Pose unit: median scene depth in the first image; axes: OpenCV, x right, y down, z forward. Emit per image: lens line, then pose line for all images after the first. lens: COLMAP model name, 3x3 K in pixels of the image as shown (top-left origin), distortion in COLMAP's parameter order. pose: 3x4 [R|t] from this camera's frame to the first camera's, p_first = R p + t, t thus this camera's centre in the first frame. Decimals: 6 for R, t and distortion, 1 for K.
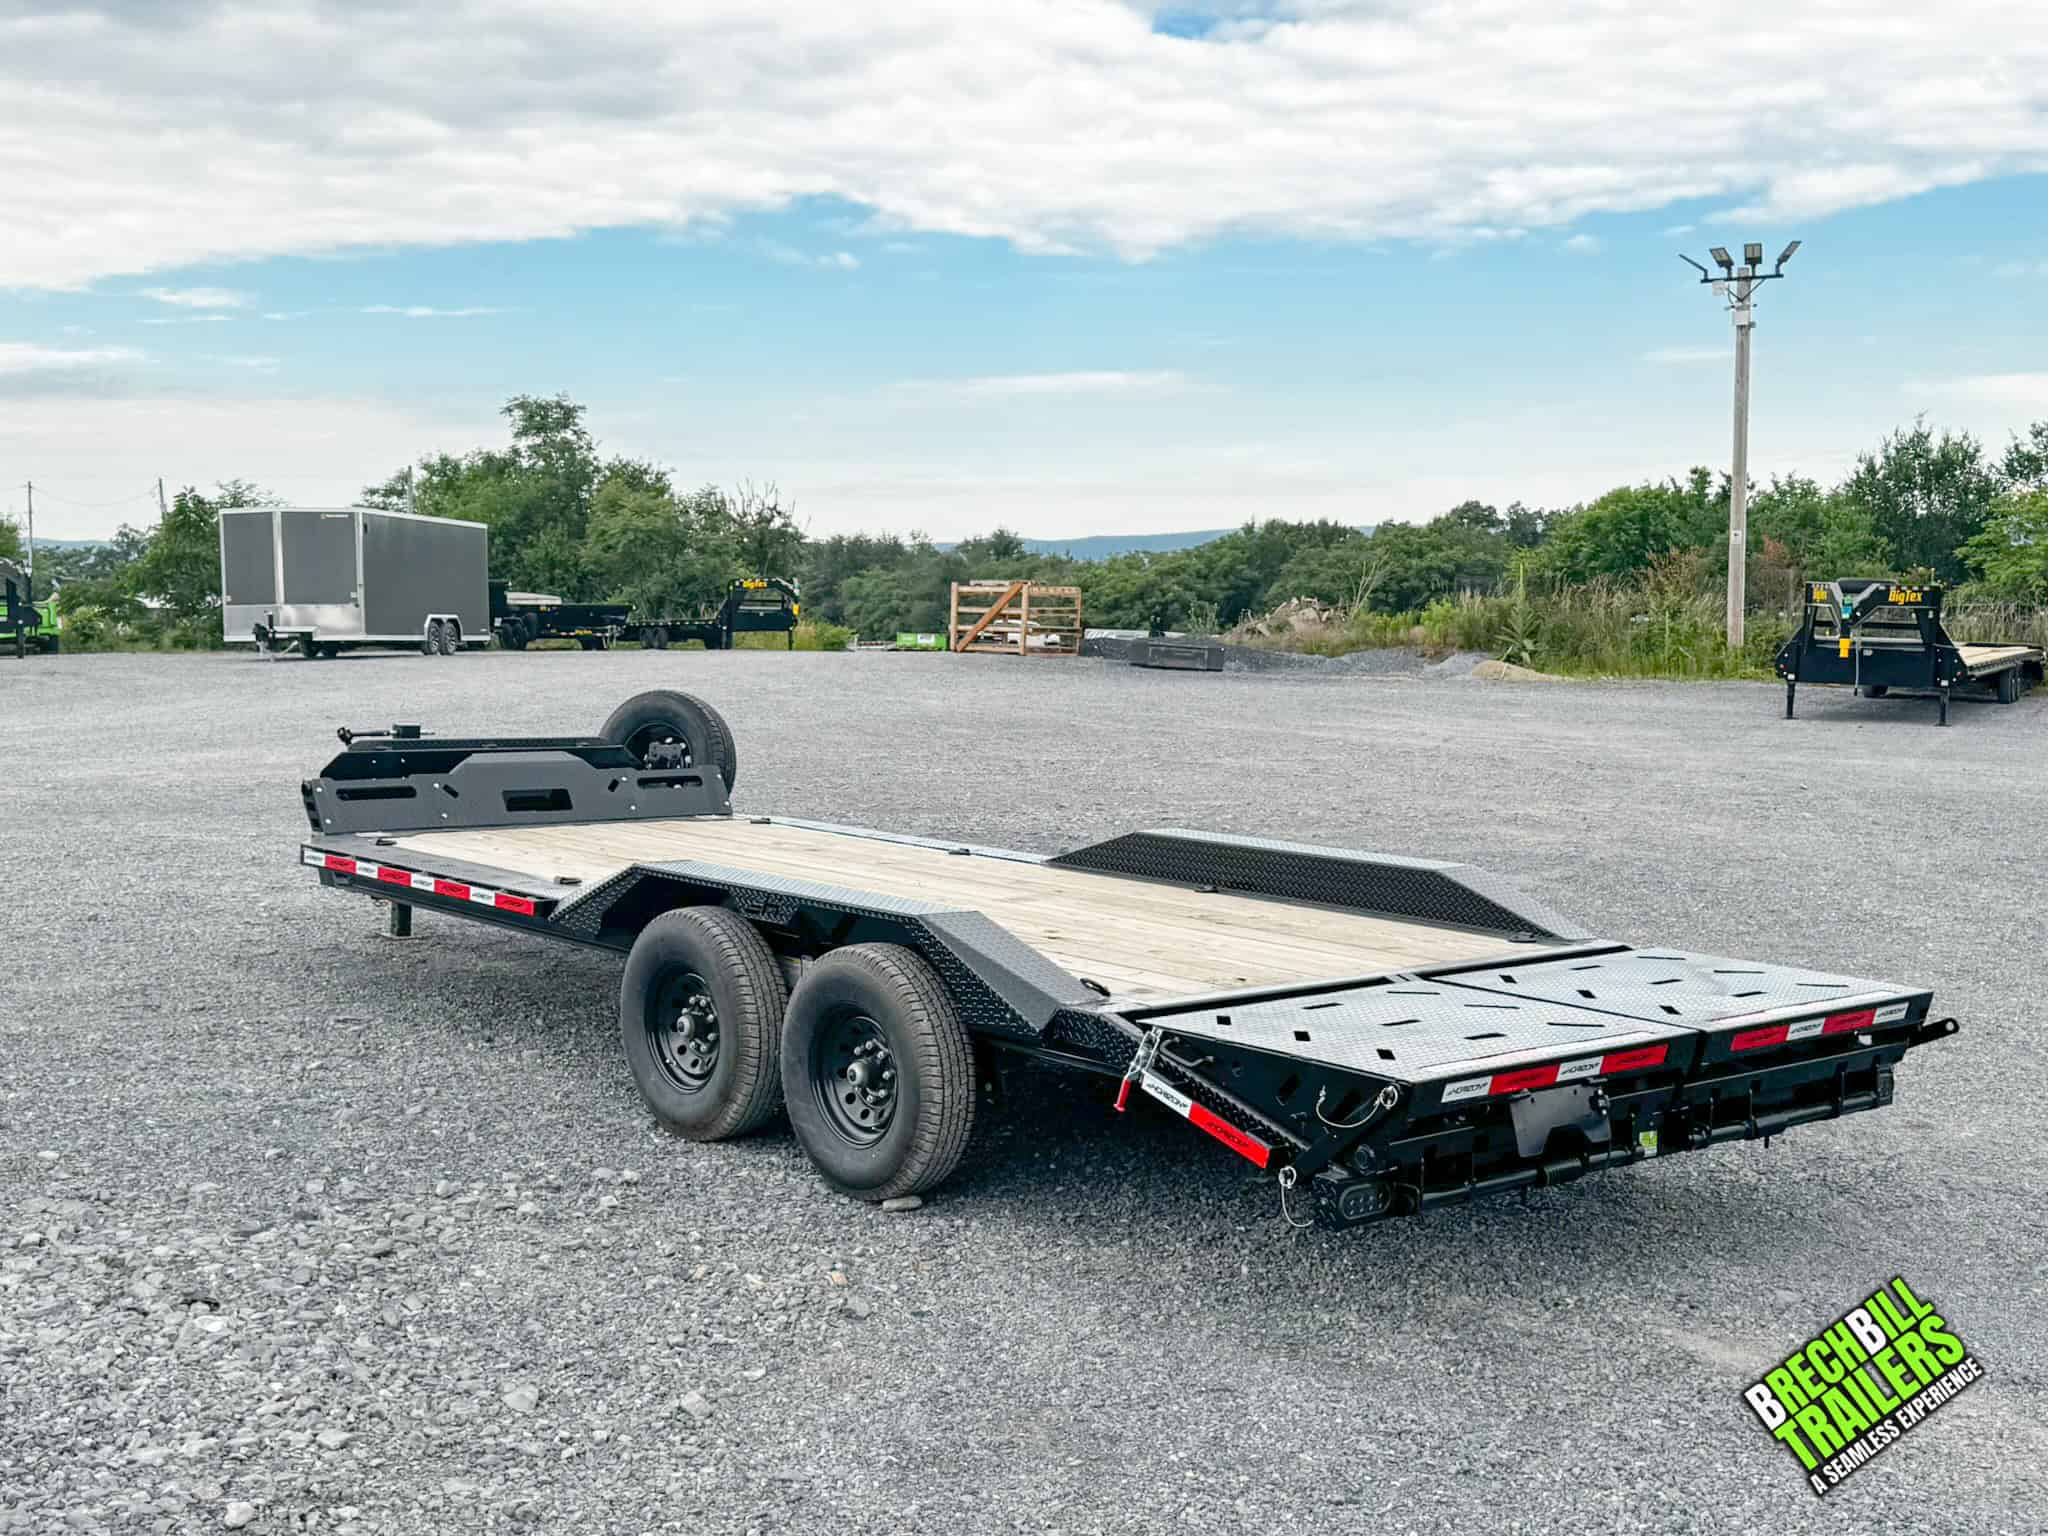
lens RADIAL K [[2374.7, 0, 1024.0], [0, 2374.7, 768.0], [0, 0, 1]] dist [0.200087, -0.464614]
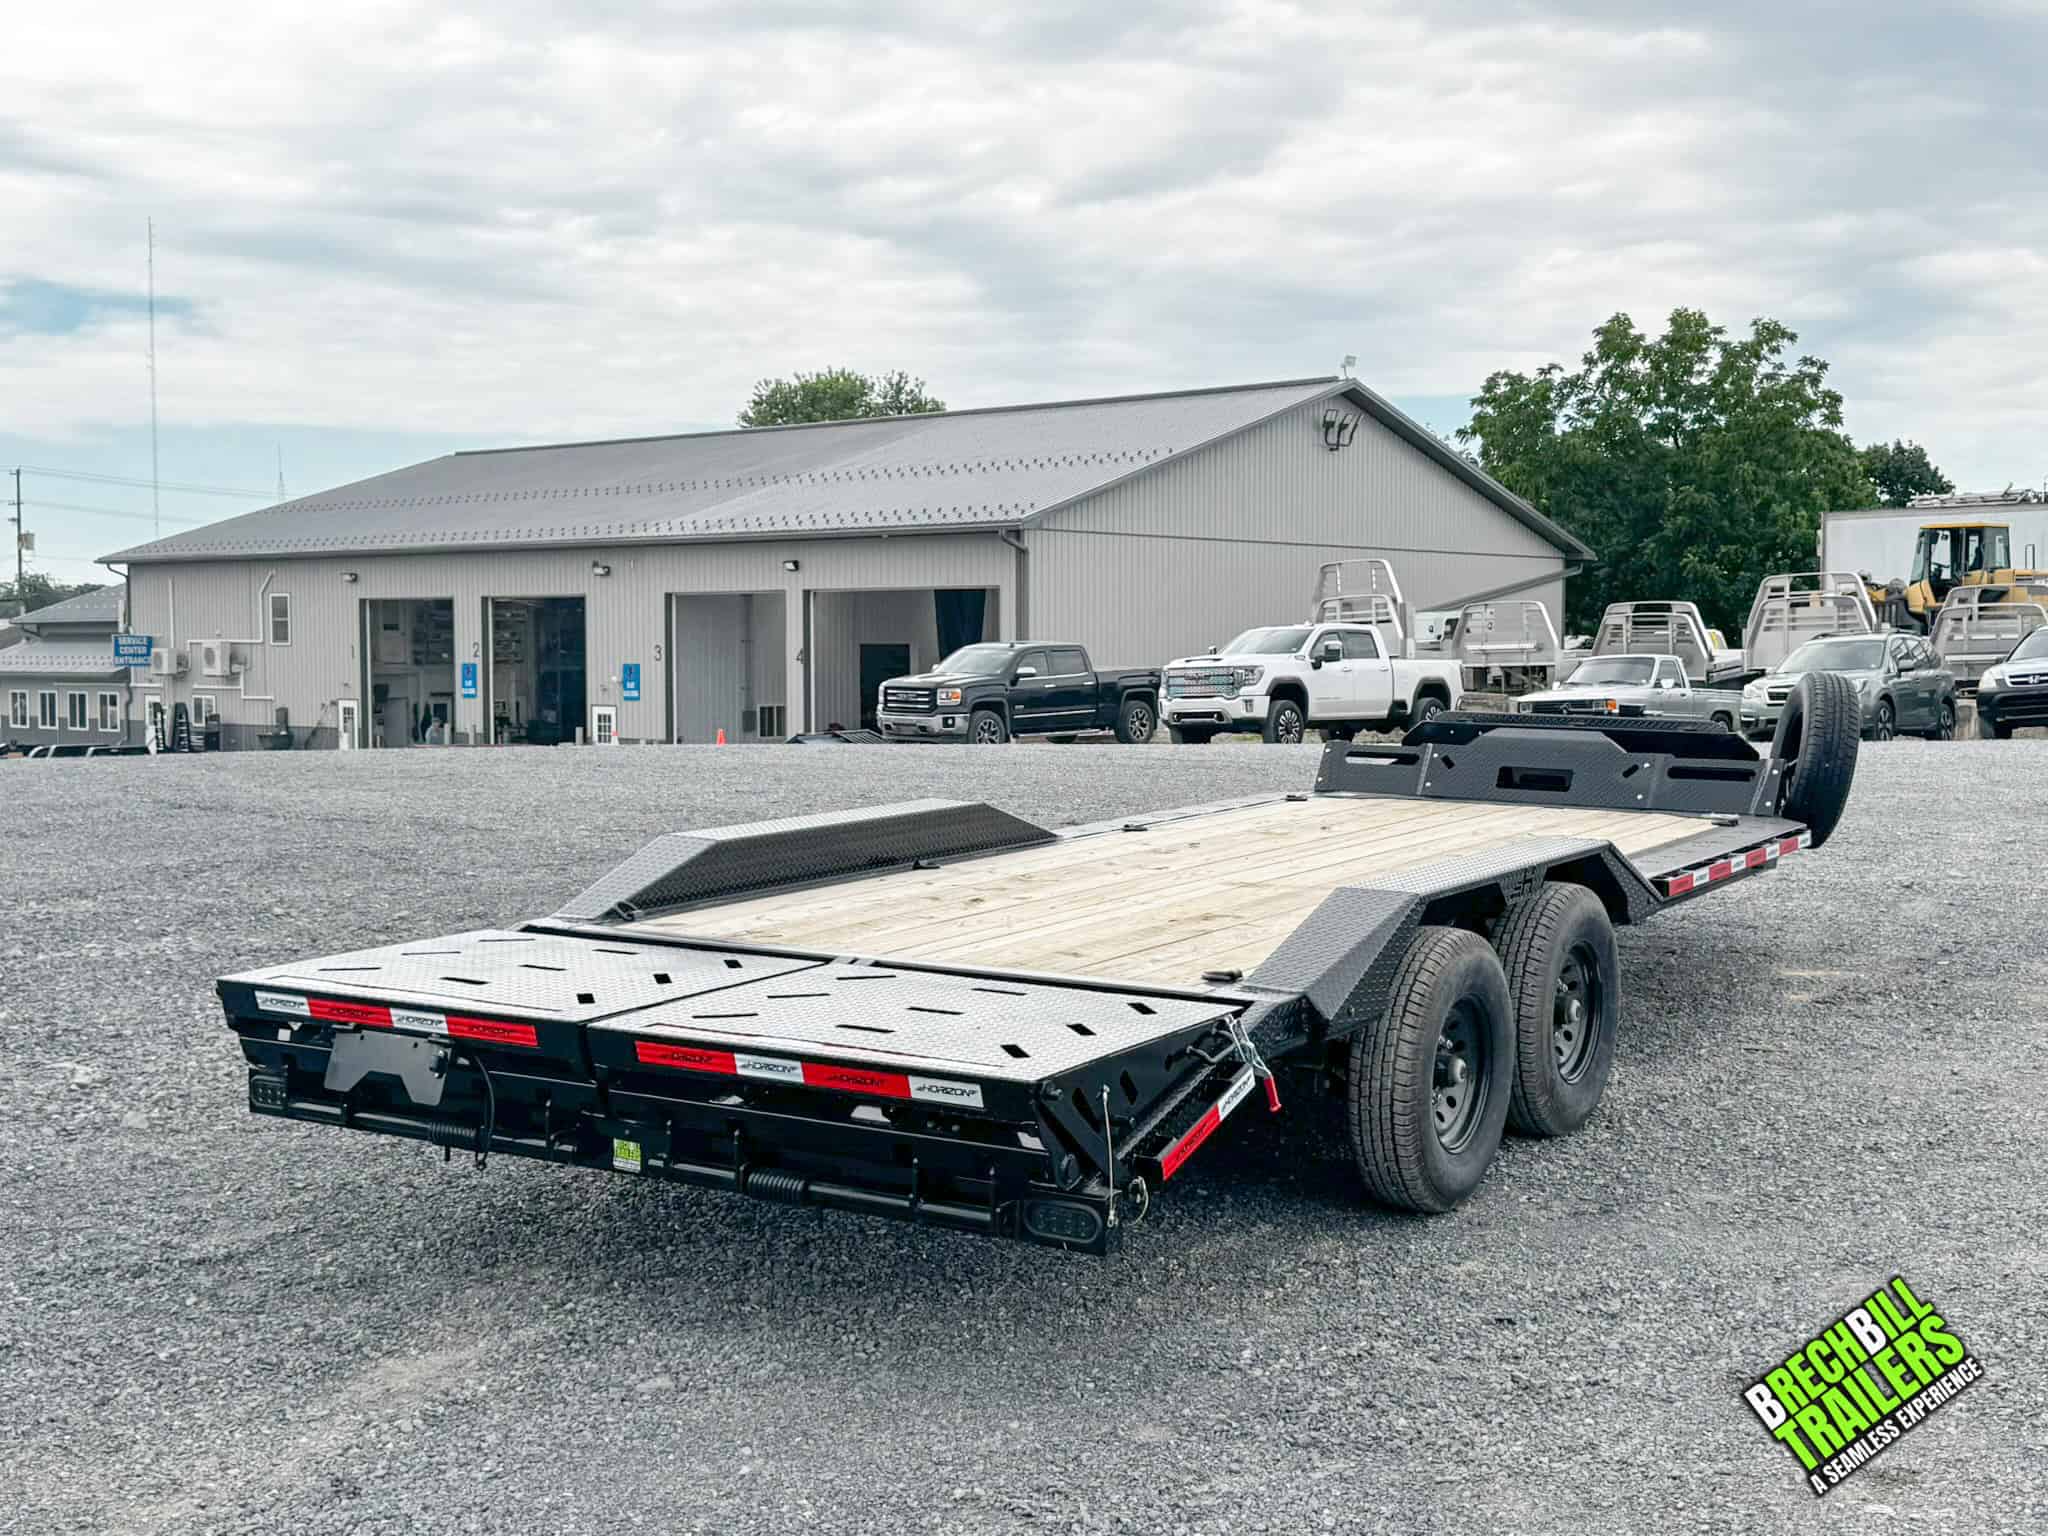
lens RADIAL K [[2374.7, 0, 1024.0], [0, 2374.7, 768.0], [0, 0, 1]] dist [0.200087, -0.464614]
pose [[0.293724, 0.054339, -0.954345, 0.157088], [-0.066469, 0.997127, 0.036317, -0.002897], [0.953577, 0.052767, 0.296492, 0.125102]]
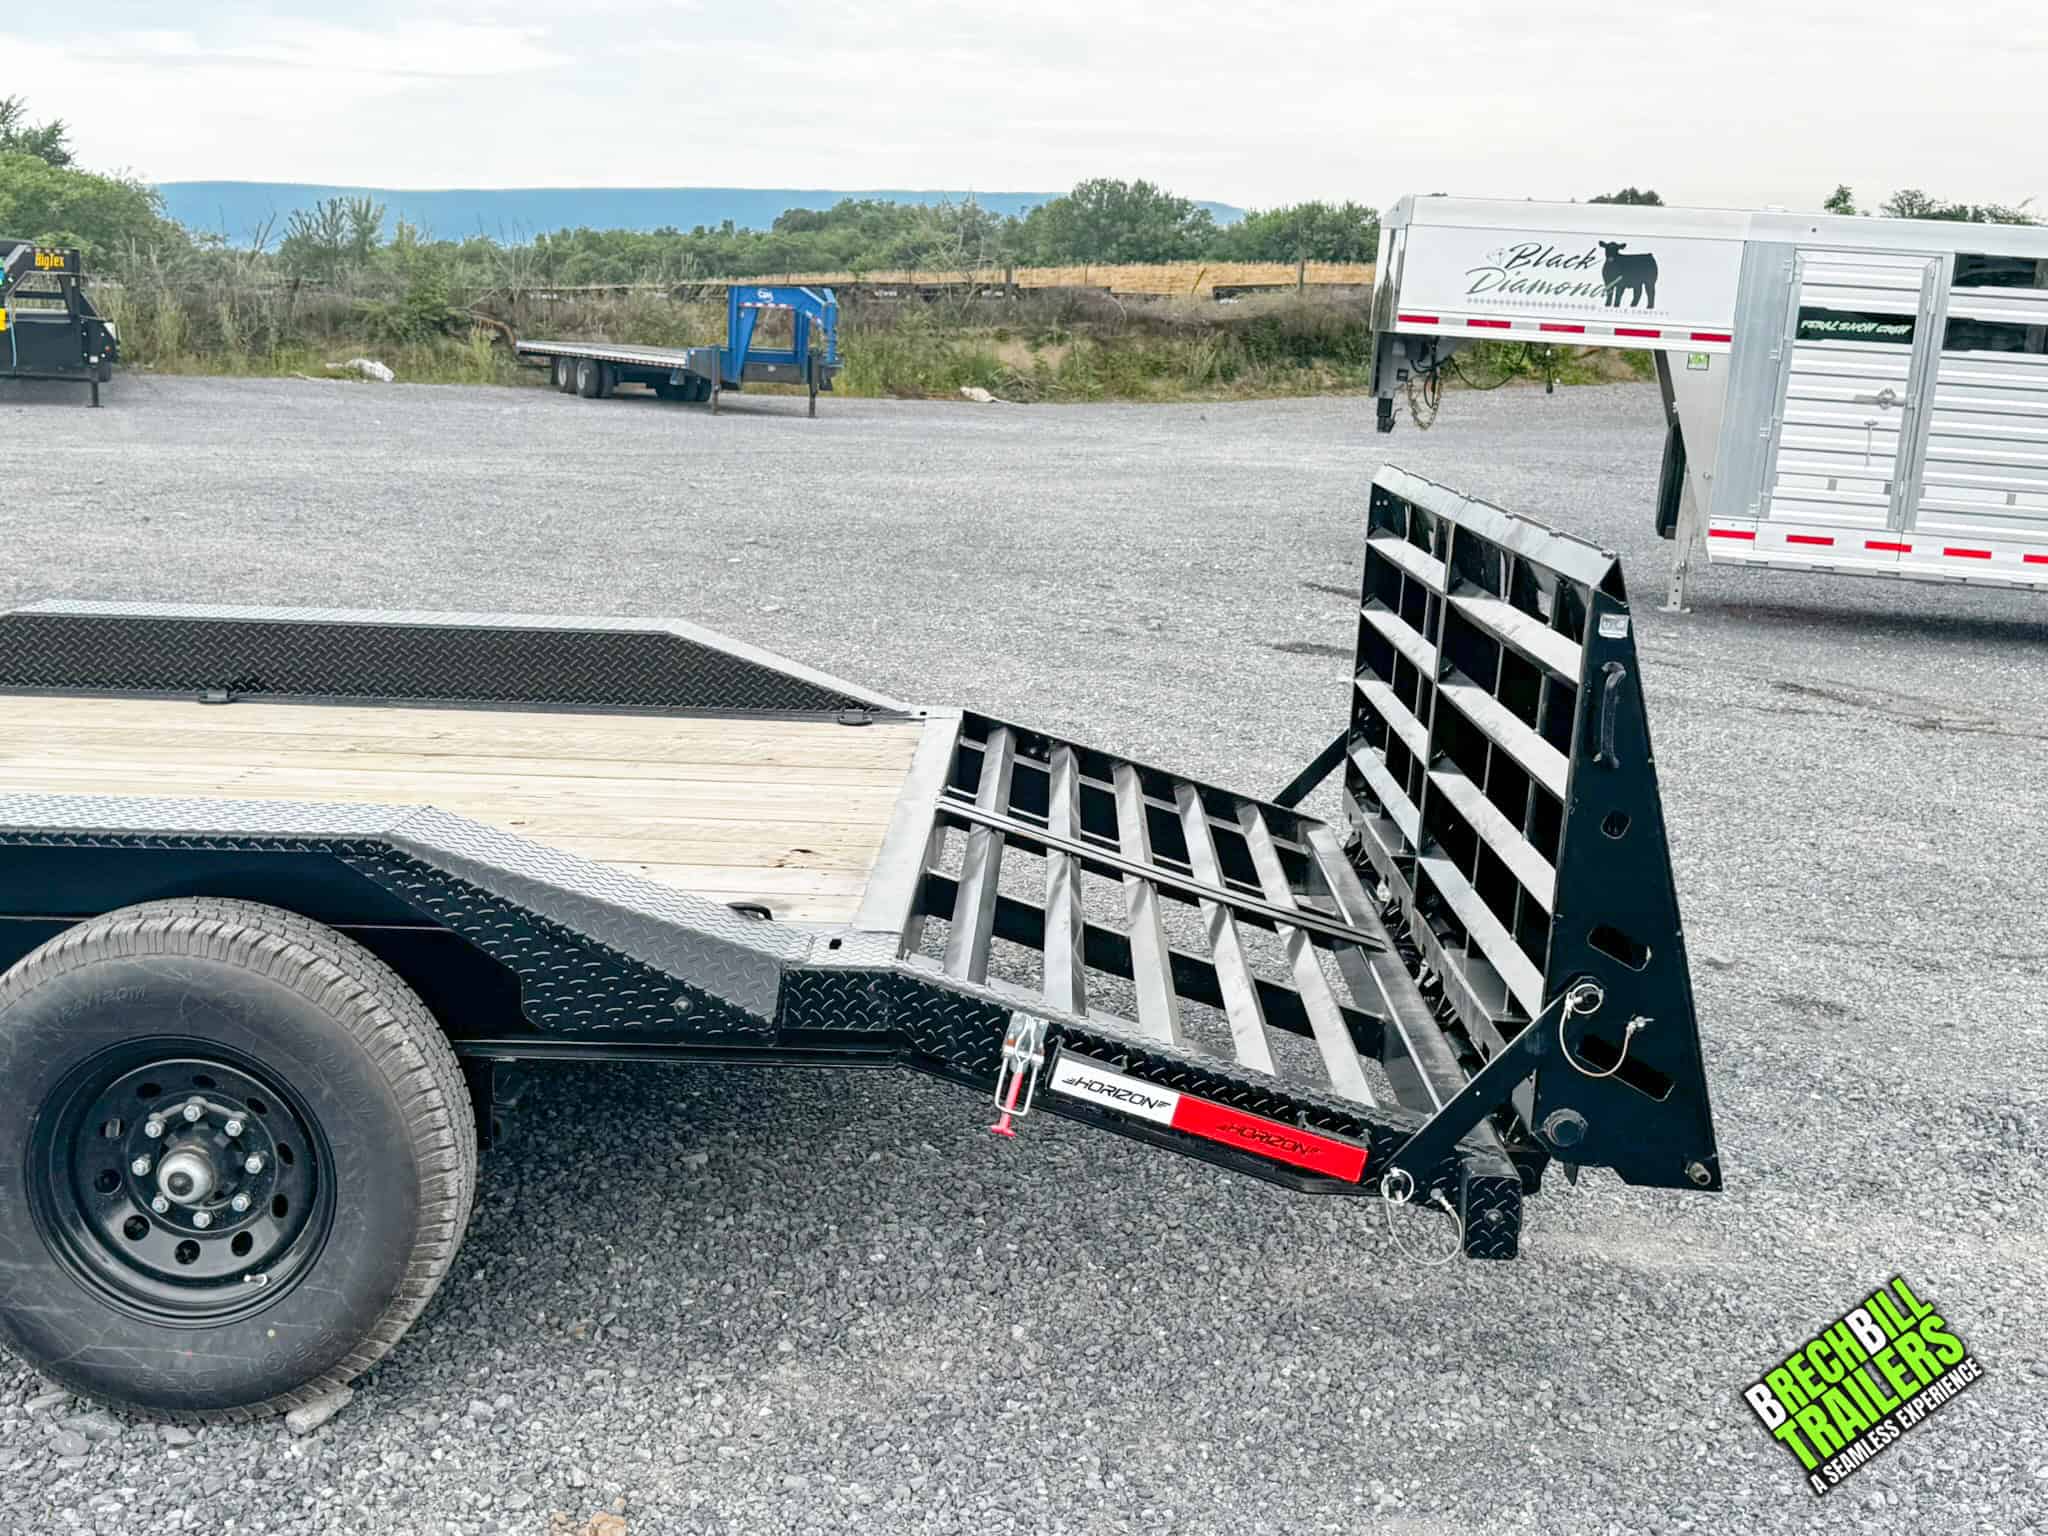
lens RADIAL K [[2387.4, 0, 1016.0], [0, 2387.4, 773.0], [0, 0, 1]] dist [0.207236, -0.500973]
pose [[0.678231, -0.139979, 0.721394, -0.046200], [0.044259, 0.987689, 0.150040, -0.002694], [-0.733515, -0.069833, 0.676076, 0.086324]]
